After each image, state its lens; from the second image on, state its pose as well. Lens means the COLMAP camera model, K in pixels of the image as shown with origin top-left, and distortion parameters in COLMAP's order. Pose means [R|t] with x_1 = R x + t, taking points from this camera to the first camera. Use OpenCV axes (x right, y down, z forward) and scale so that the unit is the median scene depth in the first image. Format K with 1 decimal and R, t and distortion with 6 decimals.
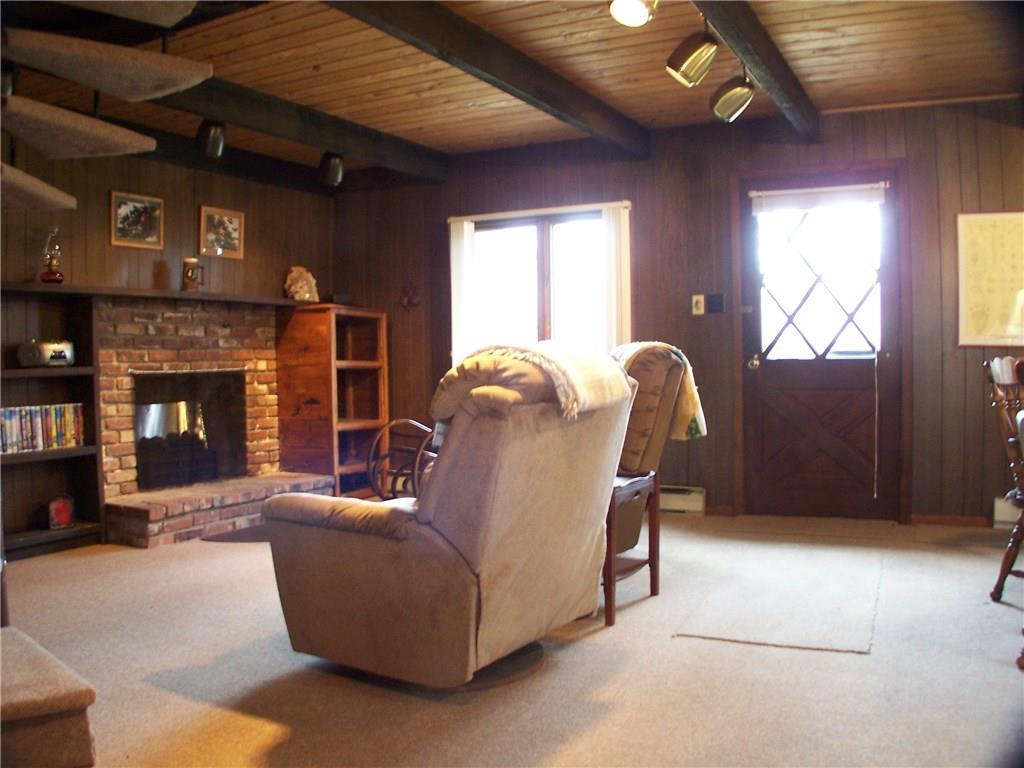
lens RADIAL K [[892.1, 0, 506.9], [0, 892.1, 383.9], [0, 0, 1]] dist [-0.250615, 0.131756]
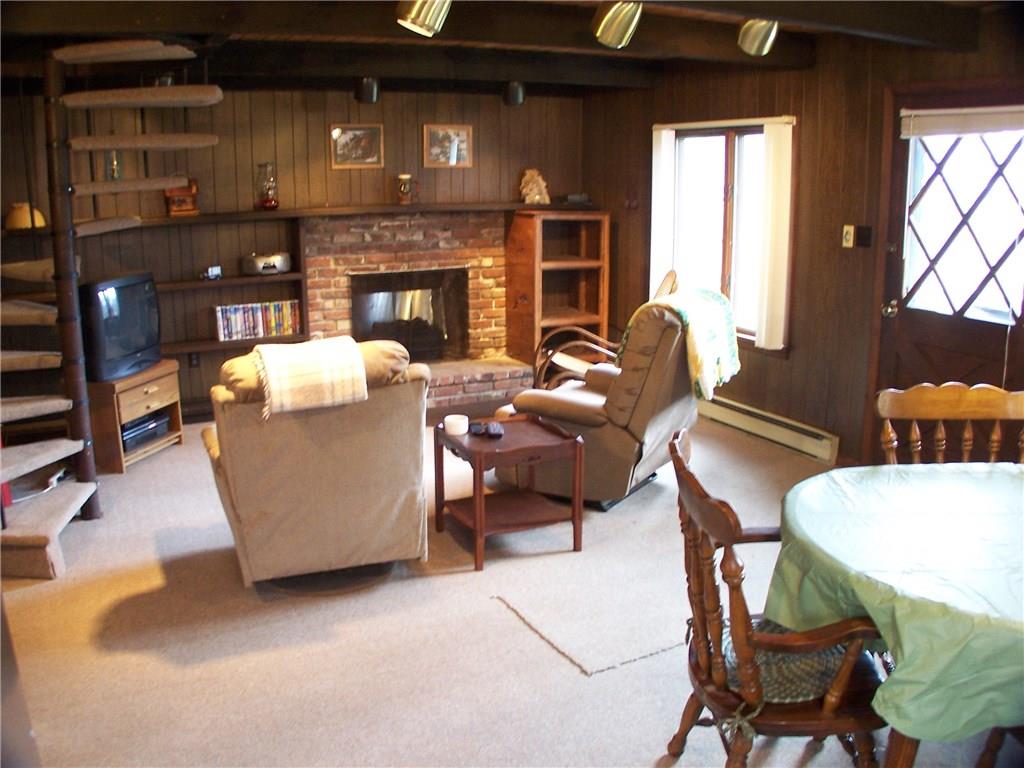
lens RADIAL K [[892.1, 0, 506.9], [0, 892.1, 383.9], [0, 0, 1]] dist [-0.250615, 0.131756]
pose [[0.817404, 0.136891, -0.559563, 0.437483], [-0.021416, 0.977905, 0.207950, -0.115742], [0.575666, -0.157995, 0.802275, 0.080457]]
